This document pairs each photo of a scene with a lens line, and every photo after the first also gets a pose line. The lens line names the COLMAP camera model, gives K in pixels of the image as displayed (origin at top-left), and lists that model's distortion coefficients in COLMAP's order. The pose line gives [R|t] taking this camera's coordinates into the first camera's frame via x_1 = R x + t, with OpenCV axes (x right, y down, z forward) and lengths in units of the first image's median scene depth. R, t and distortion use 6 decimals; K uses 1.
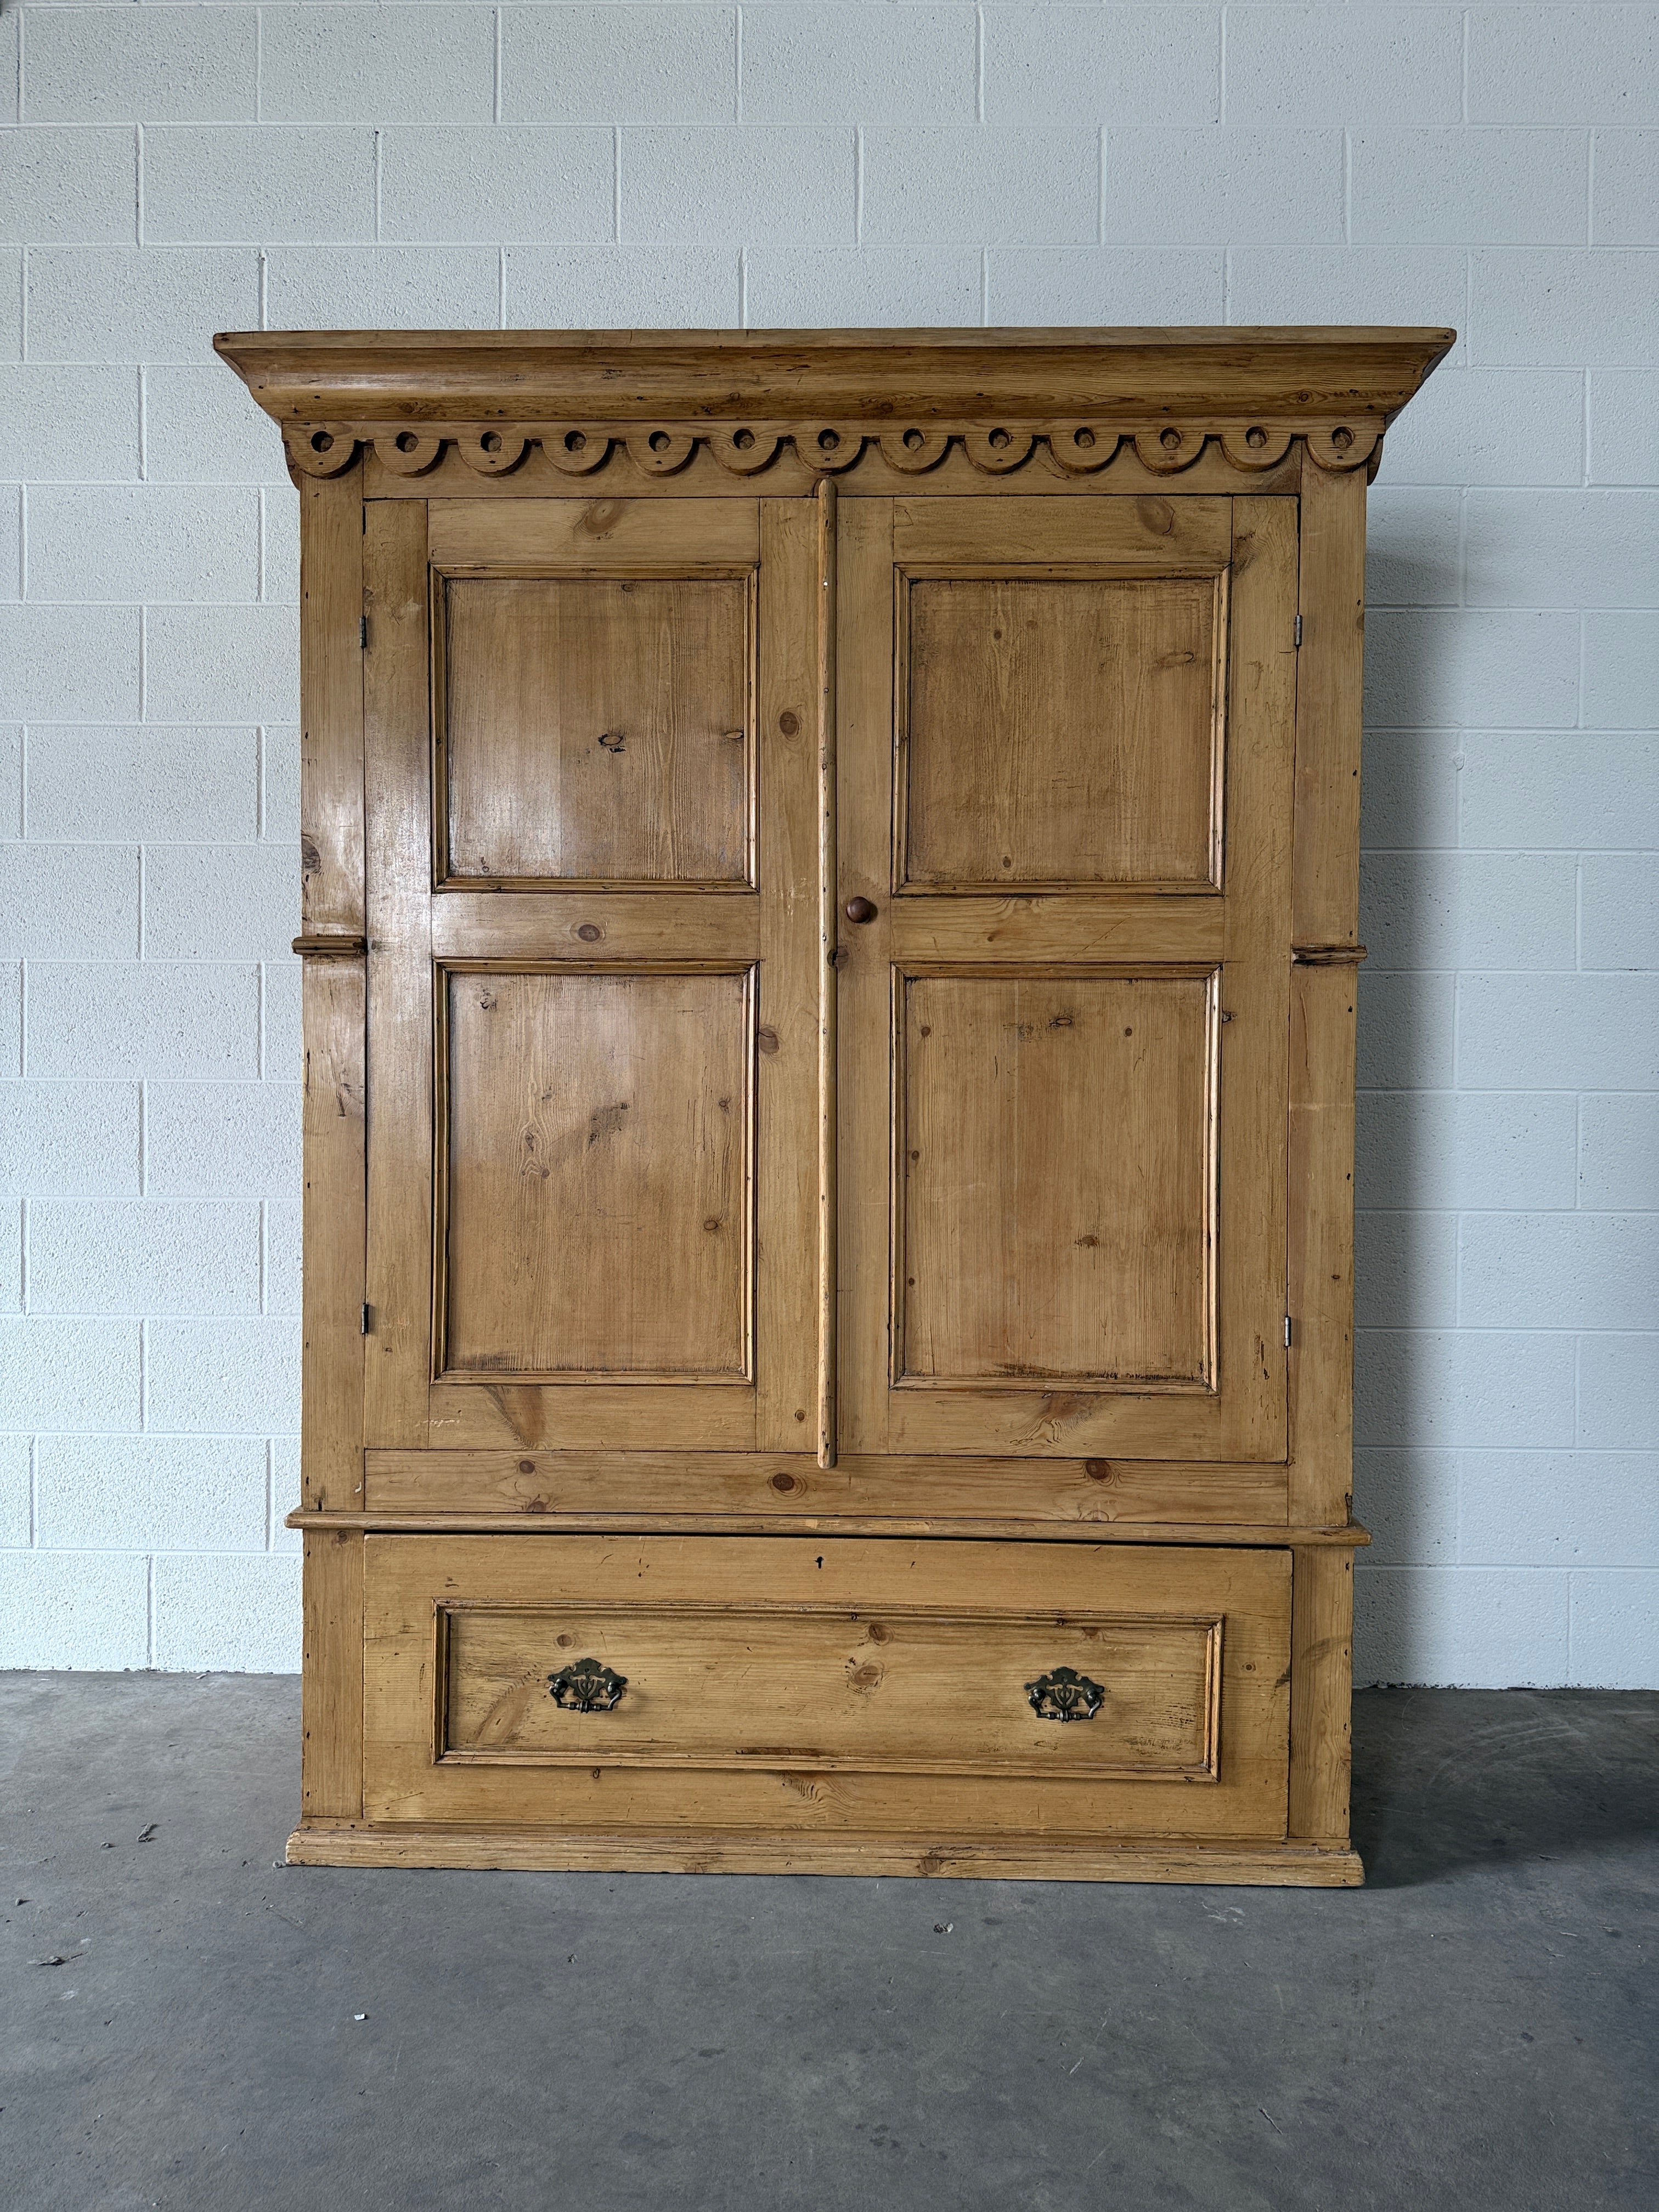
lens RADIAL K [[1569.6, 0, 845.2], [0, 1569.6, 1100.1], [0, 0, 1]] dist [0.046153, -0.067430]
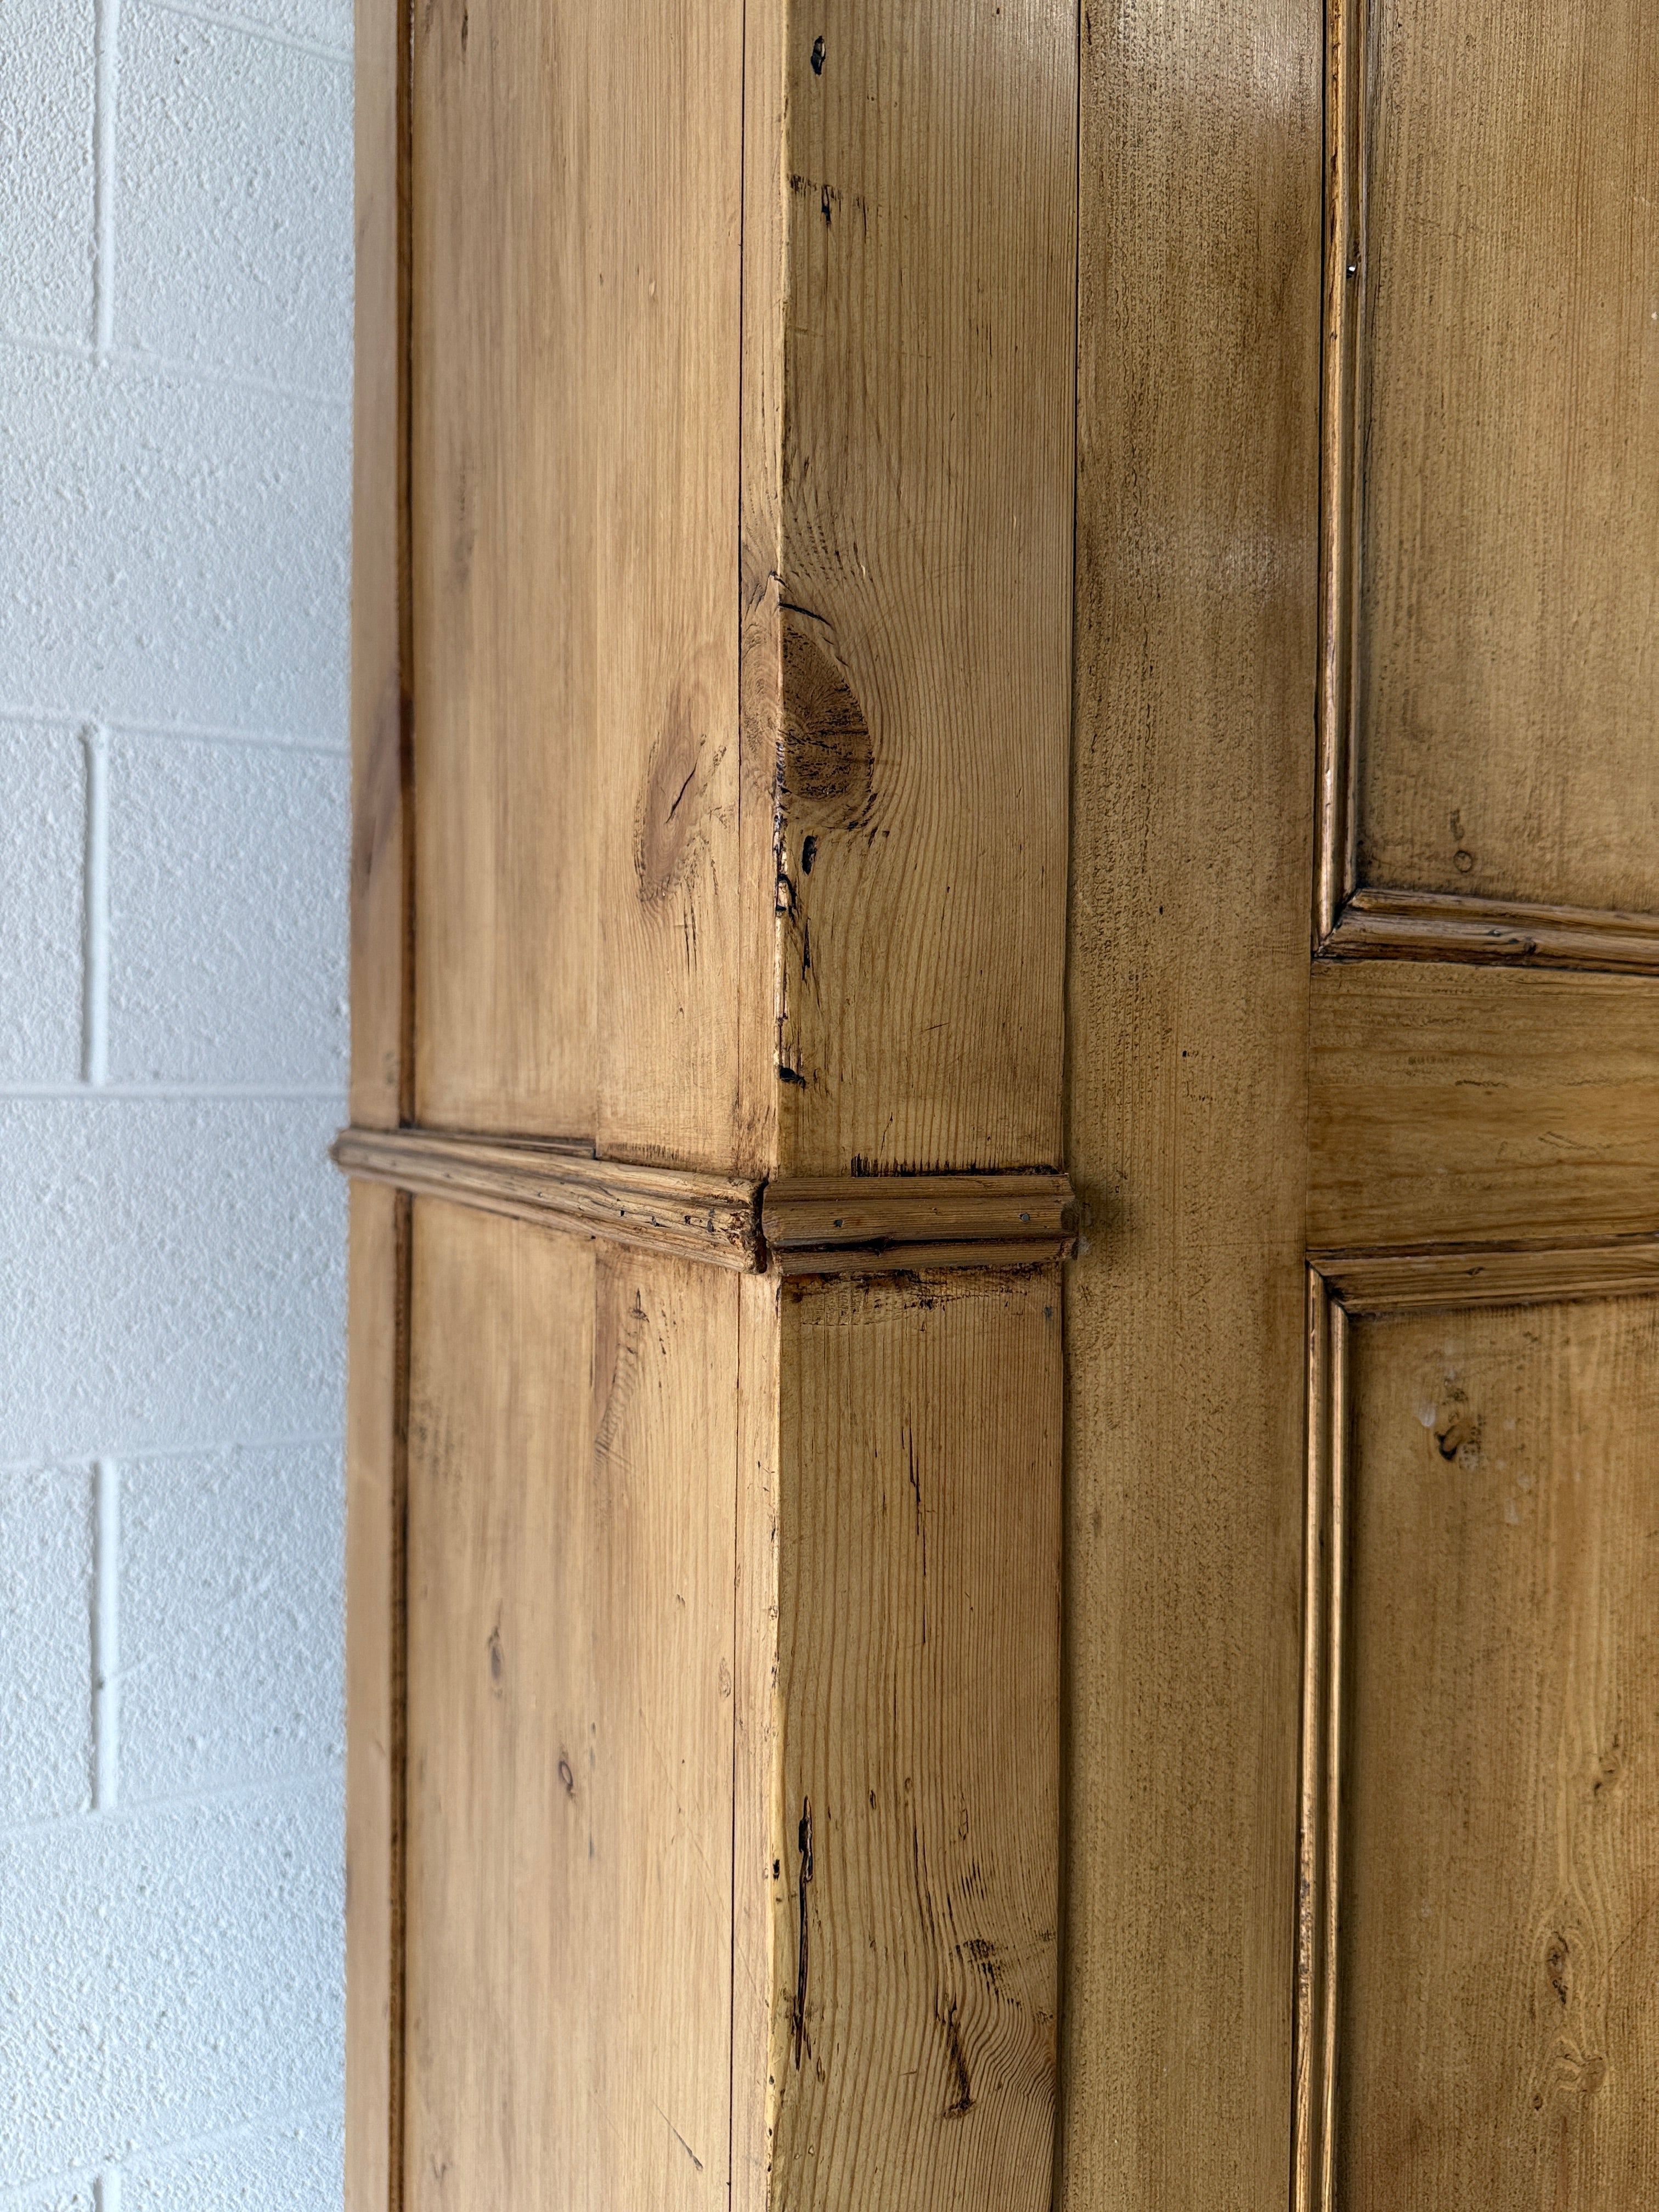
lens RADIAL K [[1569.6, 0, 834.1], [0, 1569.6, 1108.5], [0, 0, 1]] dist [0.046153, -0.067430]
pose [[0.863182, -0.004425, 0.504873, -0.431717], [0.000113, 0.999963, 0.008572, -0.114028], [-0.504893, -0.007343, 0.863151, 0.850151]]
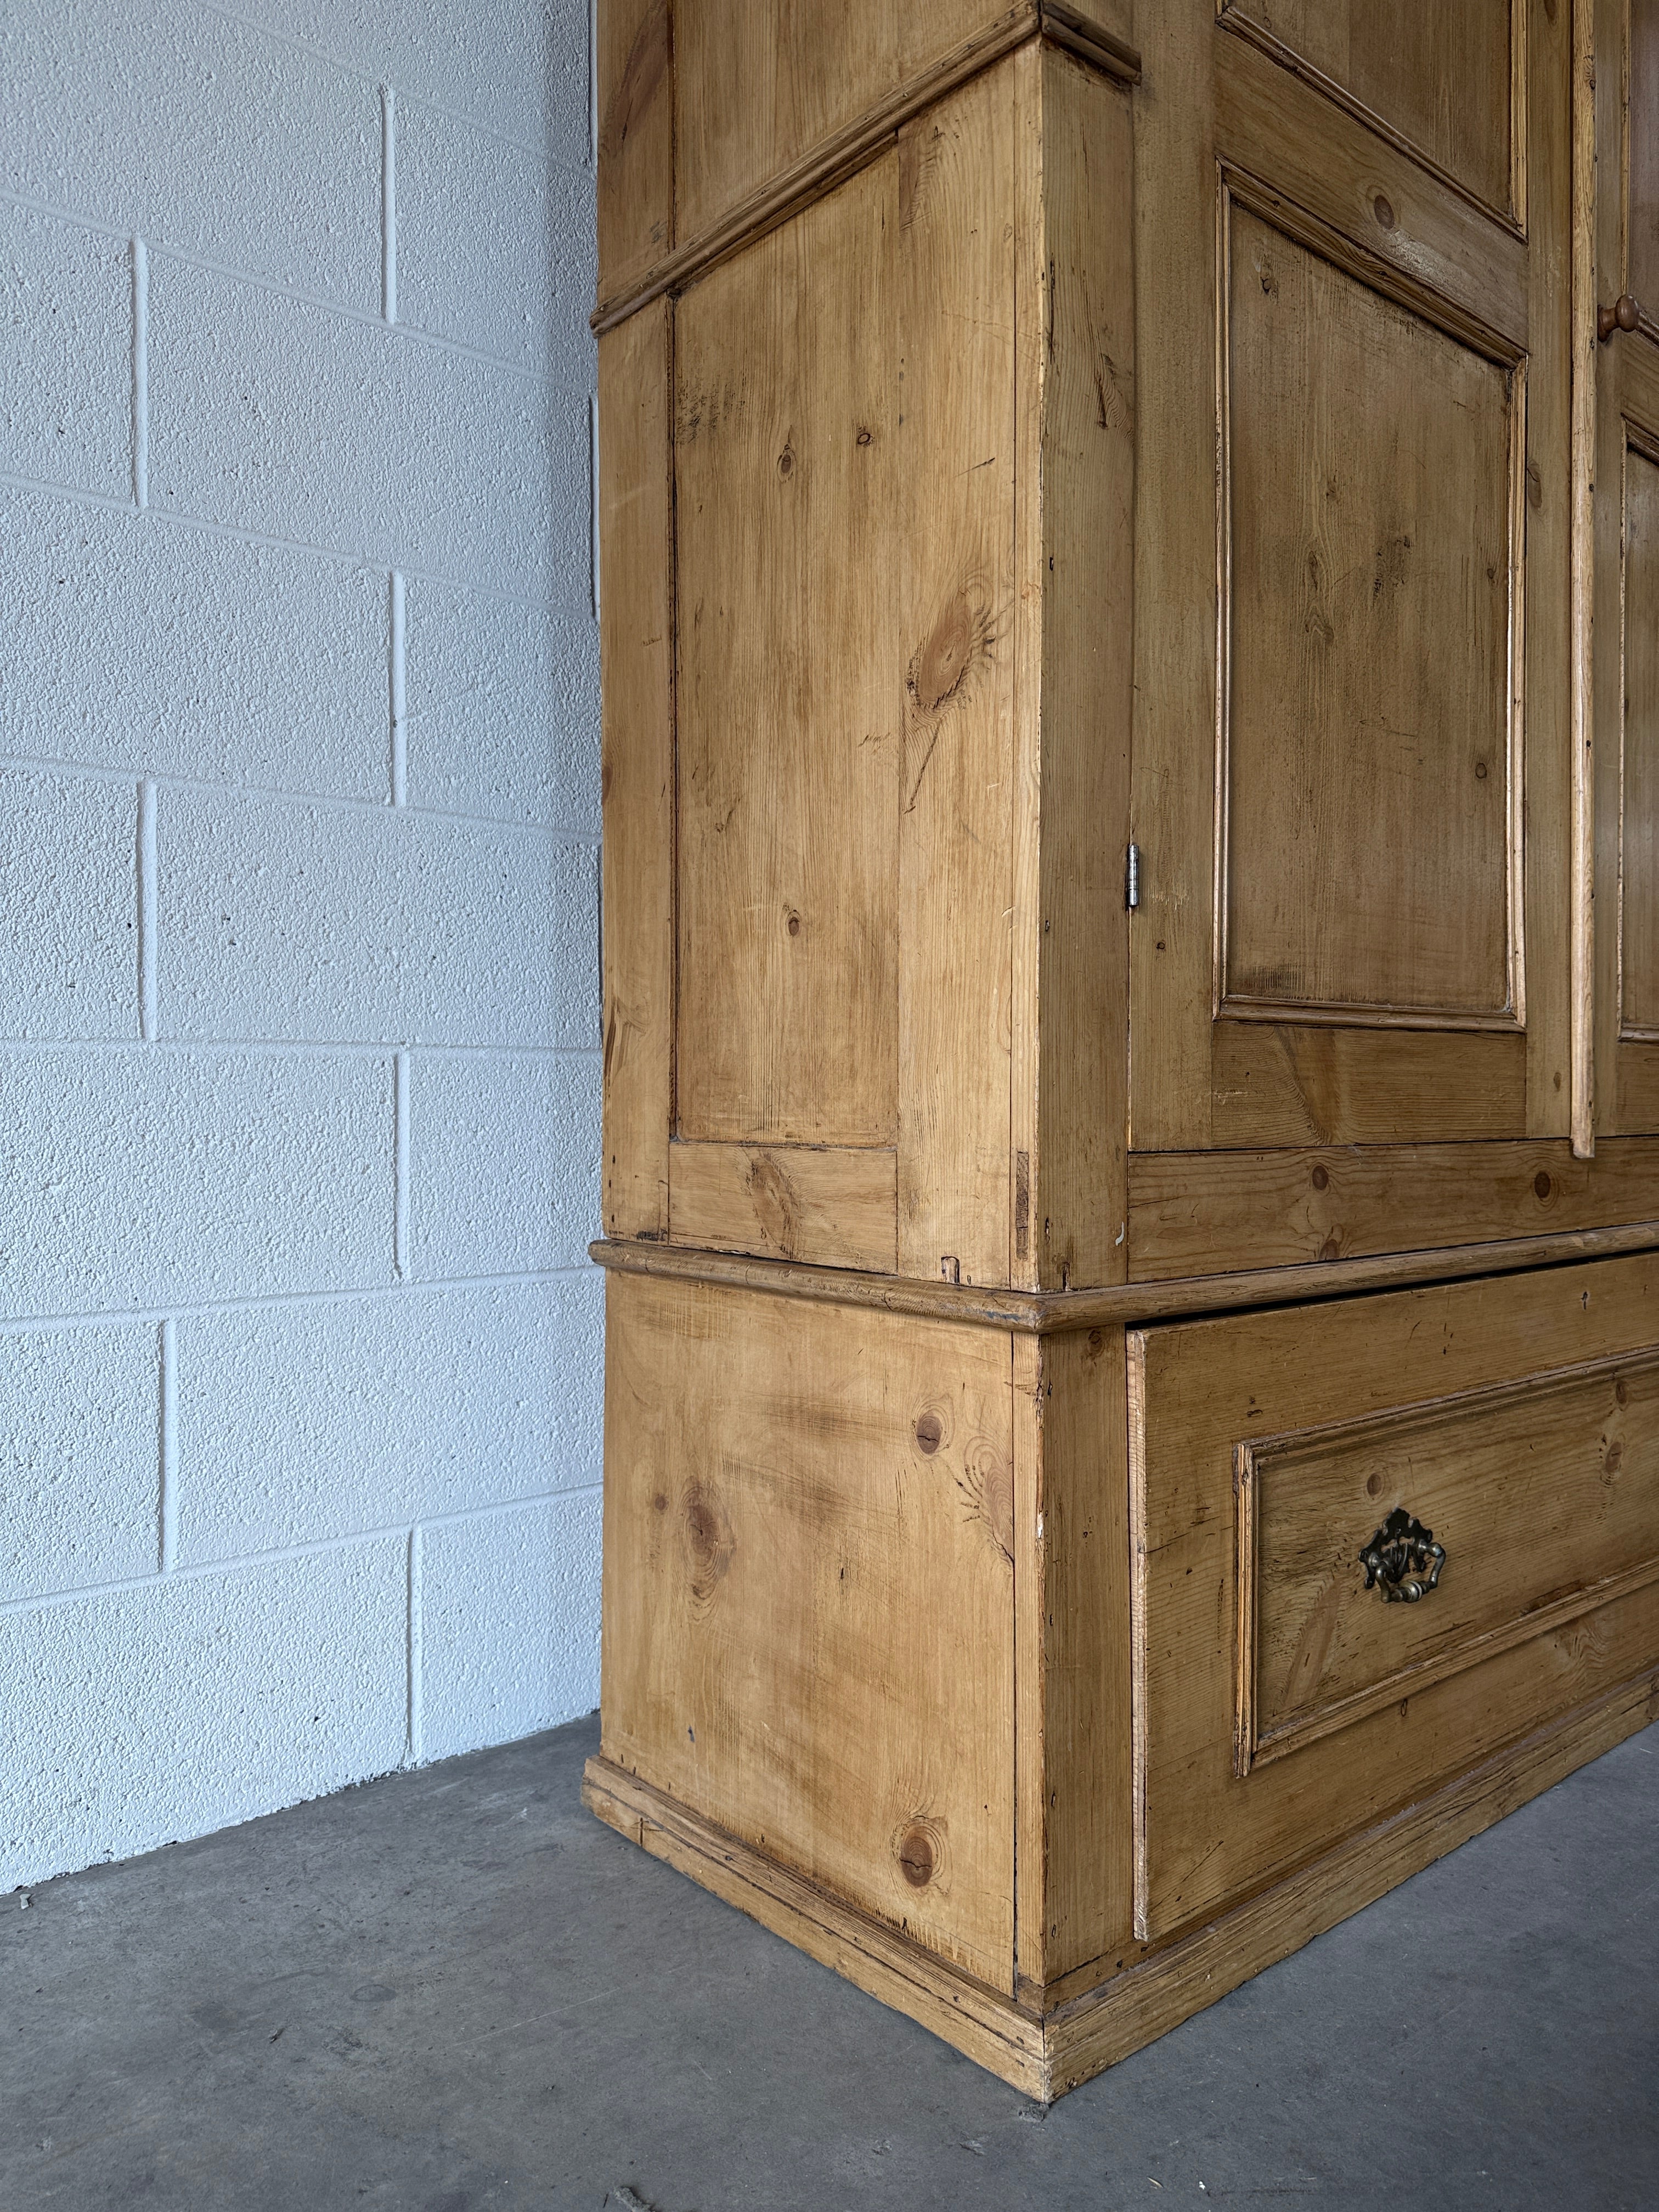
lens RADIAL K [[1569.6, 0, 820.6], [0, 1569.6, 1112.1], [0, 0, 1]] dist [0.046153, -0.067430]
pose [[0.742267, -0.012483, 0.669988, -0.695830], [0.015883, 0.999873, 0.001034, 0.209387], [-0.669916, 0.009874, 0.742371, 0.721474]]
